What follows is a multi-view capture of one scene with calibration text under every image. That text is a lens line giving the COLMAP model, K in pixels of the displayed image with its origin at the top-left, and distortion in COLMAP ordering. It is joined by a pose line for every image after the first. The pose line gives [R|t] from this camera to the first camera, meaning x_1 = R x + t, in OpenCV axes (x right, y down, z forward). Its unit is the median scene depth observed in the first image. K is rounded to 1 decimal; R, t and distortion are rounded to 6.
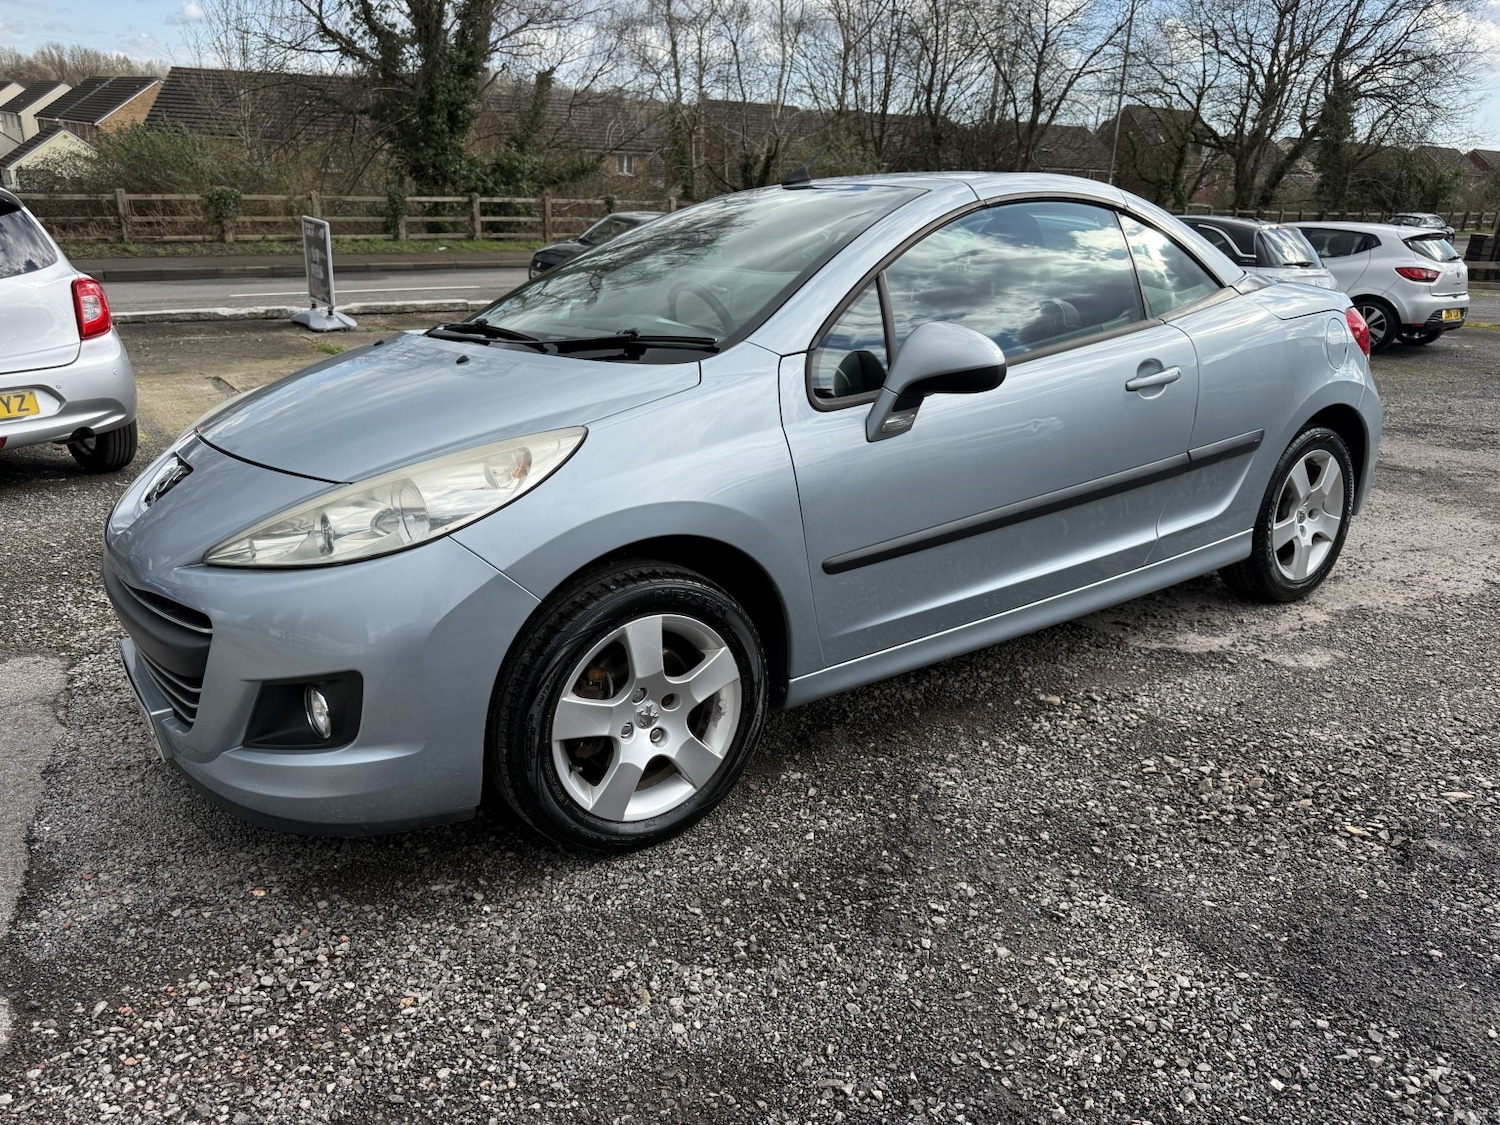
lens RADIAL K [[1080.0, 0, 747.6], [0, 1080.0, 568.5], [0, 0, 1]] dist [0.028063, -0.037040]
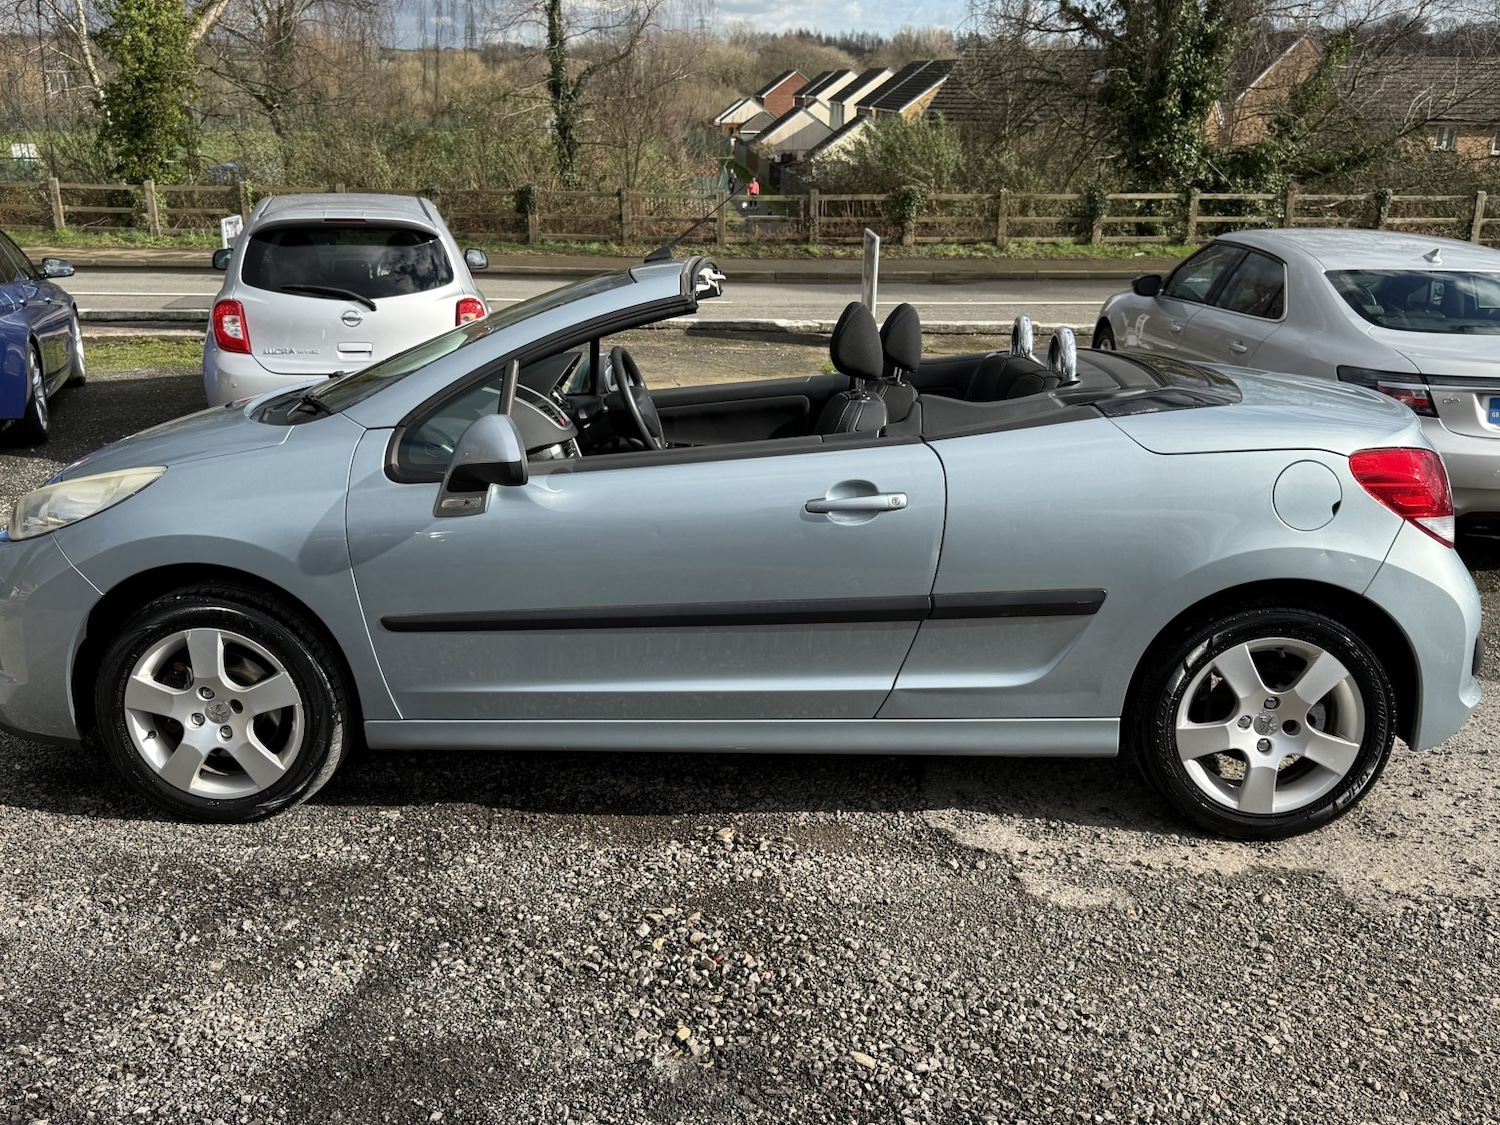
lens RADIAL K [[1315.1, 0, 747.9], [0, 1315.1, 579.3], [0, 0, 1]] dist [0.089045, -0.170751]
pose [[0.787877, 0.172367, -0.591219, 1.112985], [-0.193531, 0.980694, 0.028012, -0.150744], [0.584633, 0.092349, 0.806024, 0.125116]]
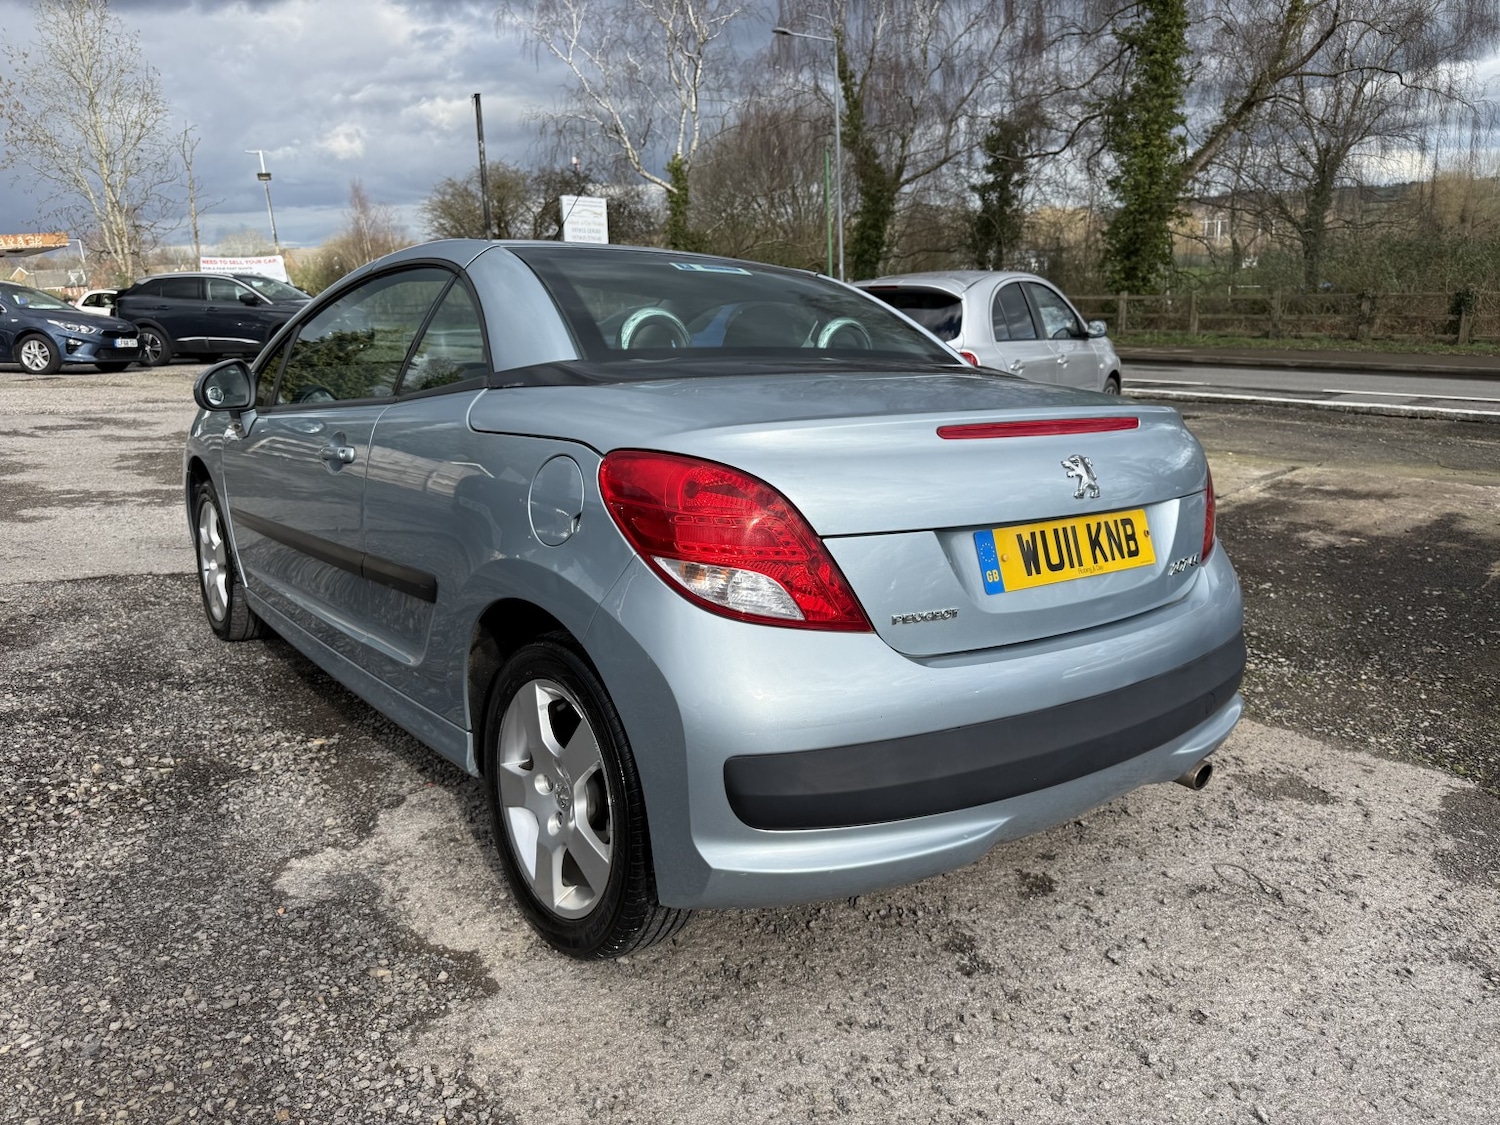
lens RADIAL K [[1093.9, 0, 757.8], [0, 1093.9, 555.8], [0, 0, 1]] dist [0.008967, -0.014821]
pose [[0.033083, 0.210193, -0.977100, 1.564929], [-0.310808, 0.931325, 0.189823, -0.447249], [0.949897, 0.297410, 0.096141, 1.478978]]
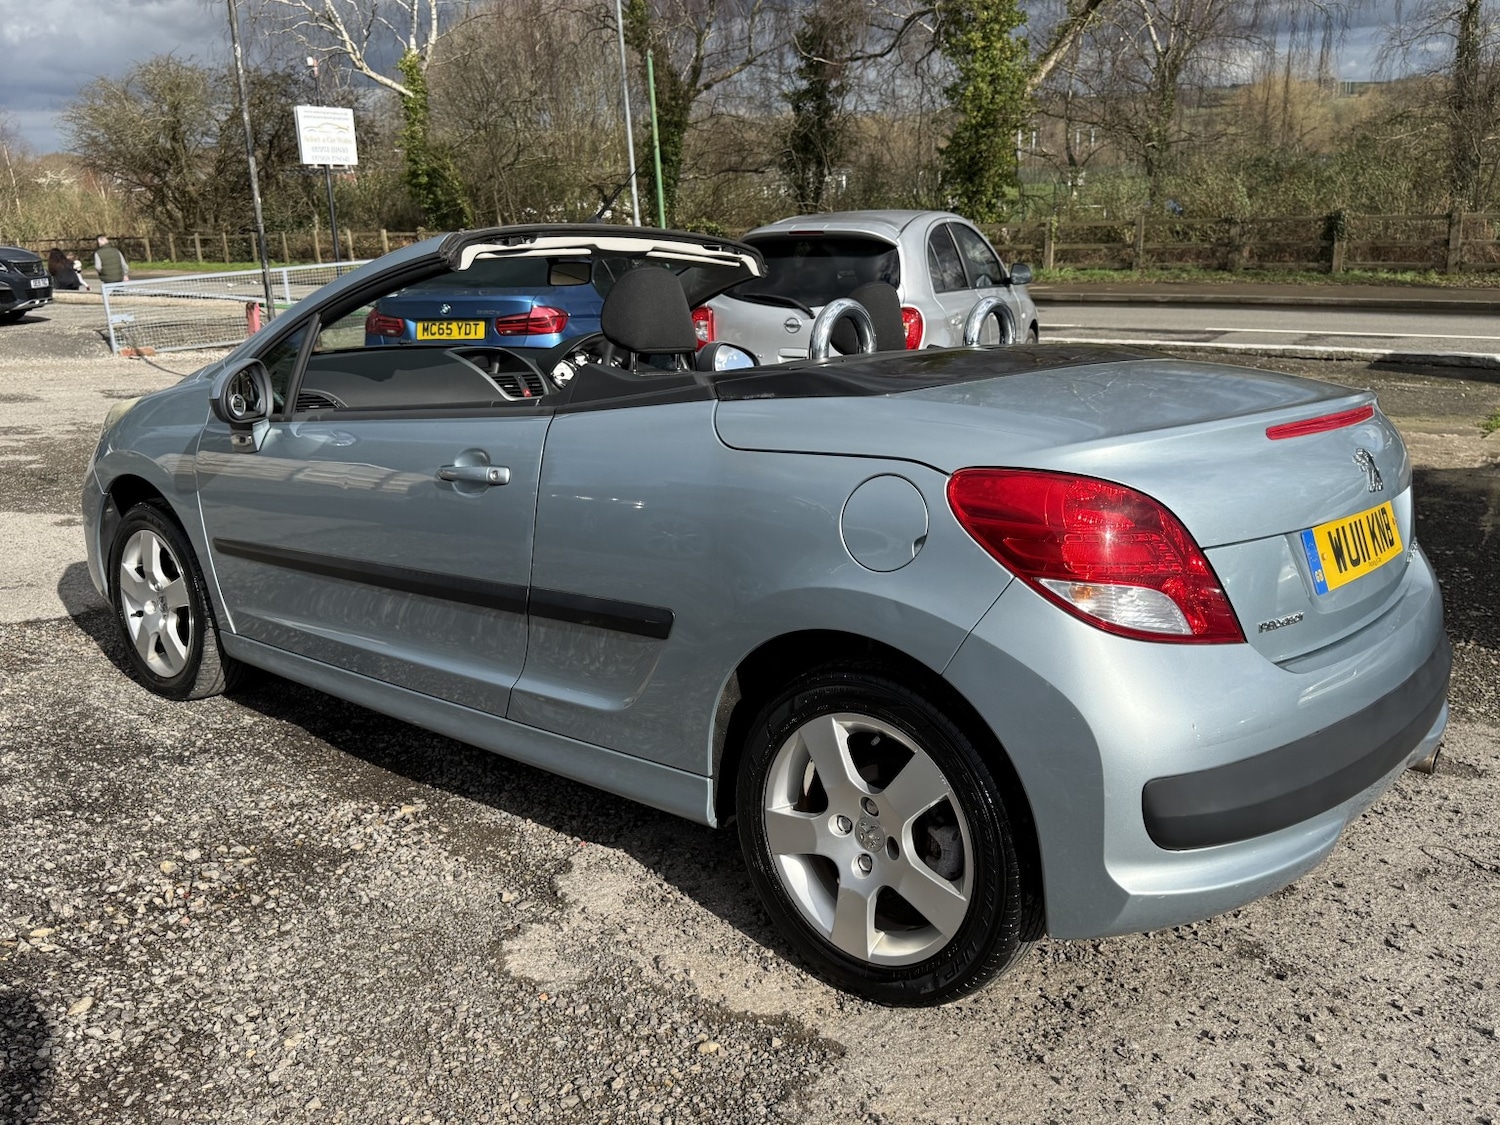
lens RADIAL K [[1323.4, 0, 750.3], [0, 1323.4, 567.3], [0, 0, 1]] dist [0.047579, -0.074257]
pose [[0.221349, 0.224070, -0.949103, 1.614398], [-0.287426, 0.945002, 0.156069, -0.381041], [0.931875, 0.238251, 0.273579, 1.113528]]
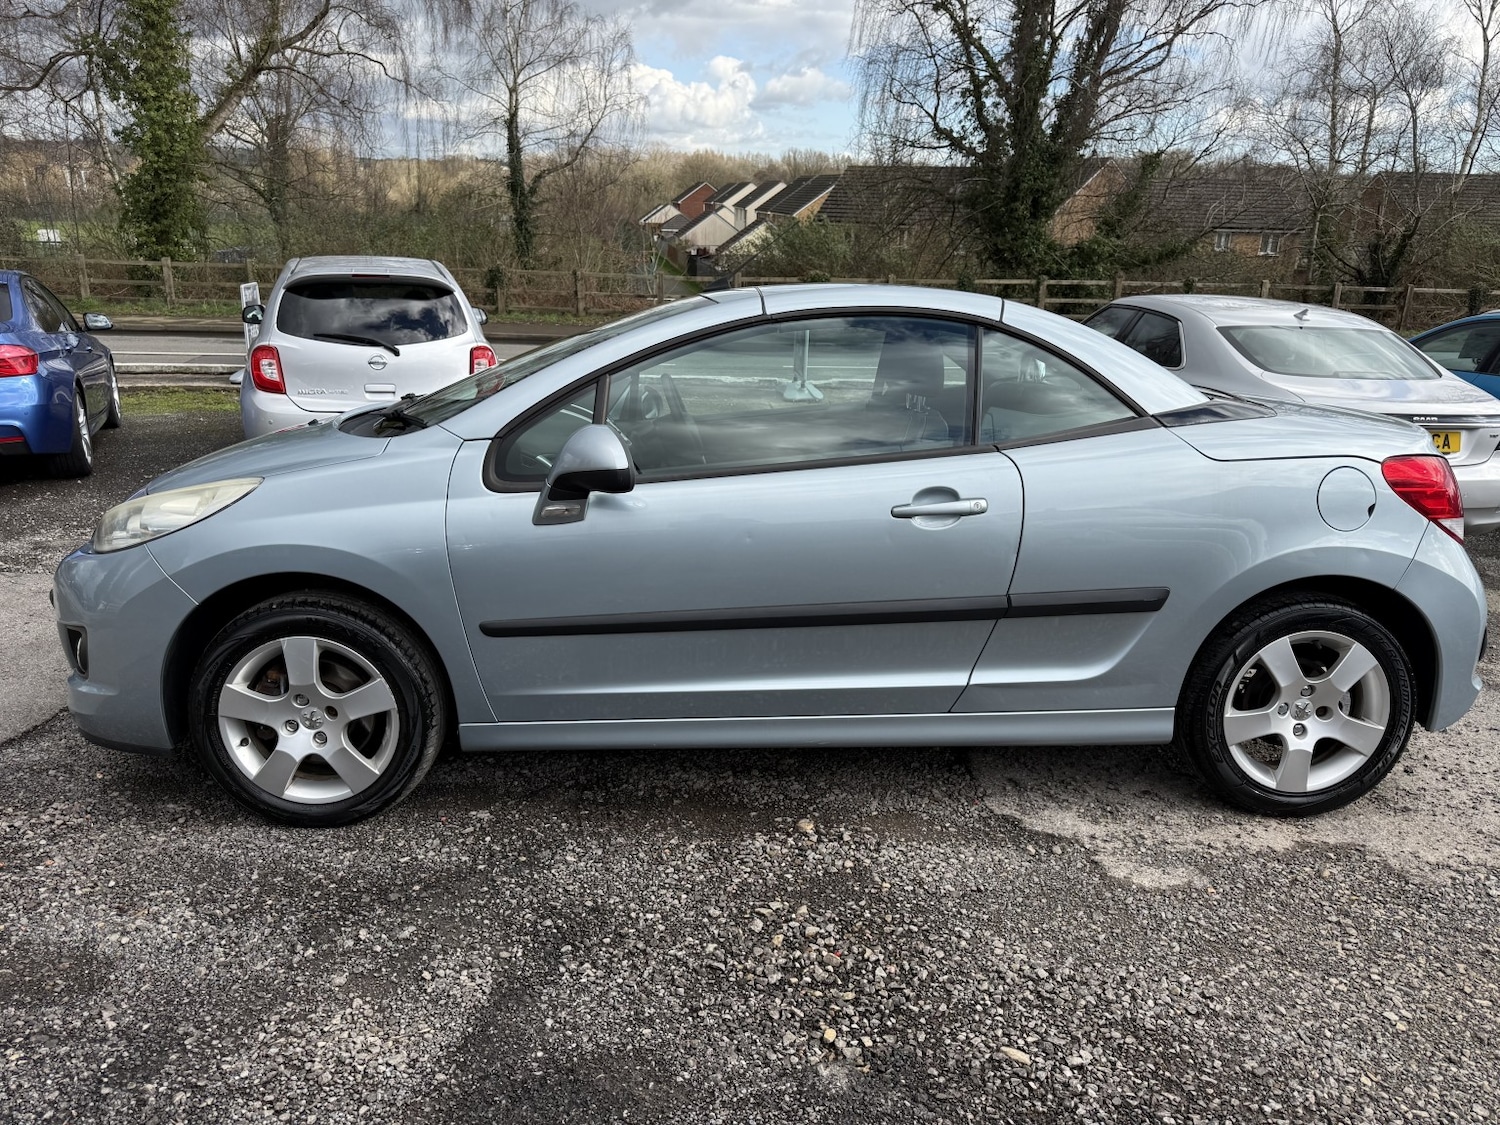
lens RADIAL K [[1080.0, 0, 747.6], [0, 1080.0, 568.5], [0, 0, 1]] dist [0.028063, -0.037040]
pose [[0.833320, 0.149474, -0.532199, 0.865734], [-0.184110, 0.982829, -0.012243, -0.098458], [0.521231, 0.108185, 0.846531, 0.177510]]
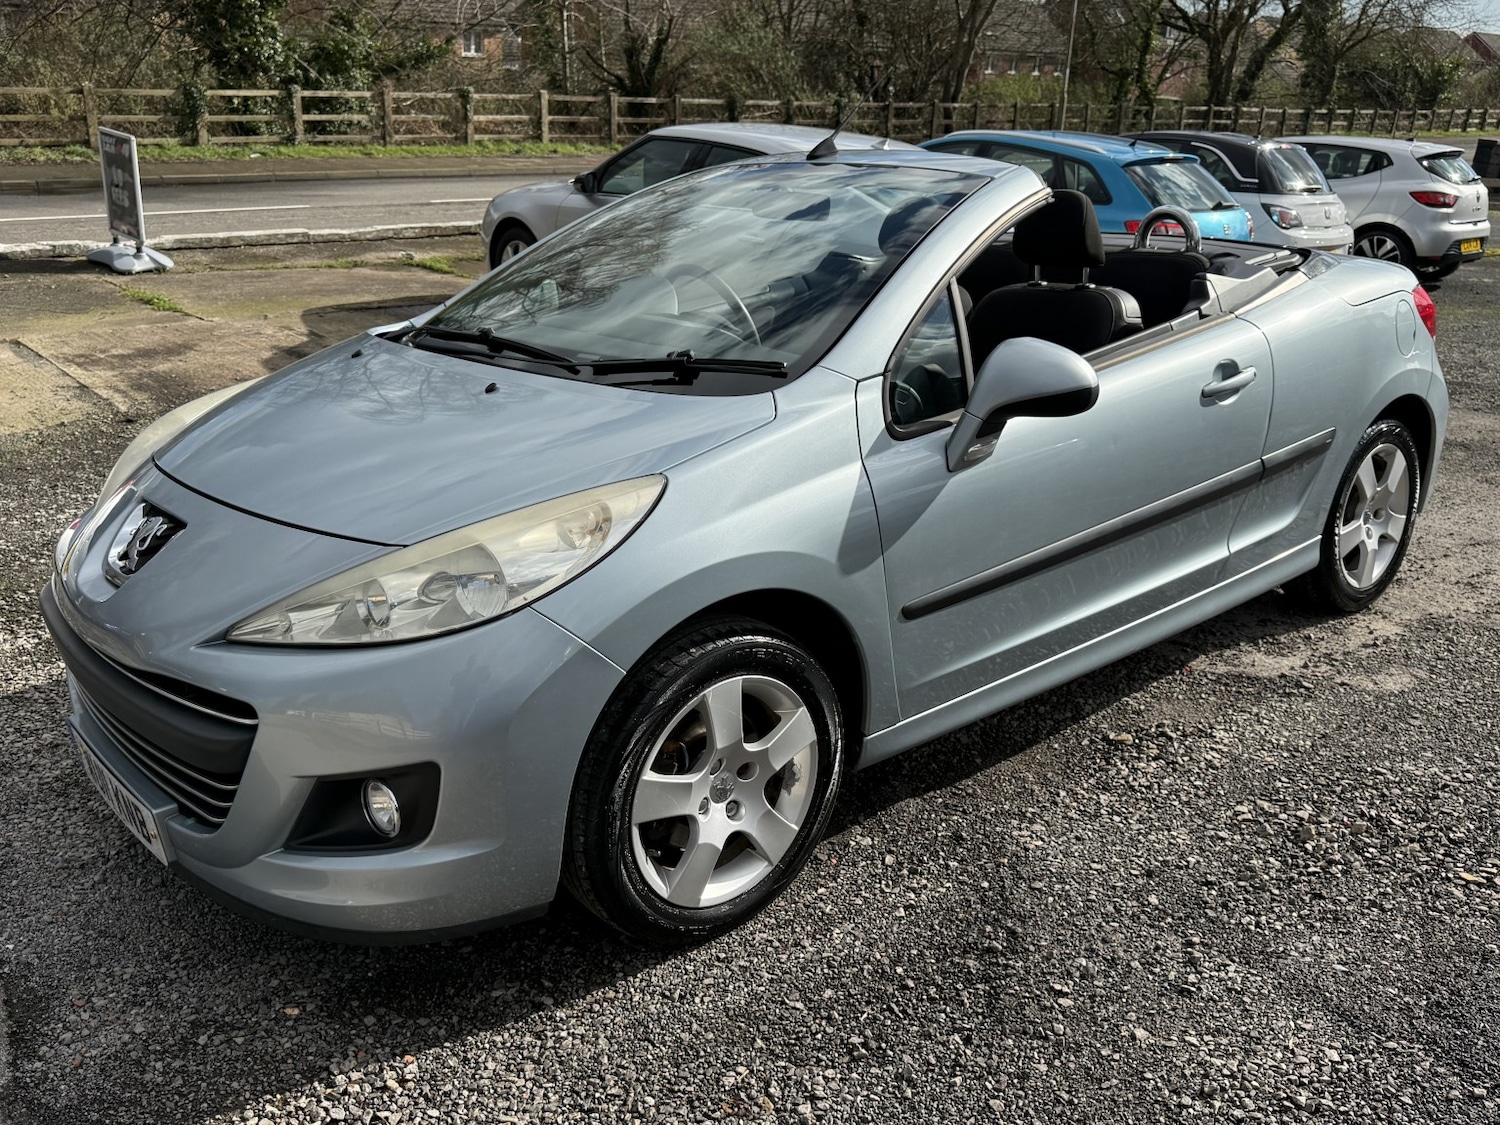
lens RADIAL K [[1323.4, 0, 750.3], [0, 1323.4, 567.3], [0, 0, 1]] dist [0.047579, -0.074257]
pose [[0.995472, -0.026092, 0.091403, -0.151585], [0.024089, 0.999446, 0.022944, -0.065147], [-0.091951, -0.020638, 0.995550, -0.083474]]
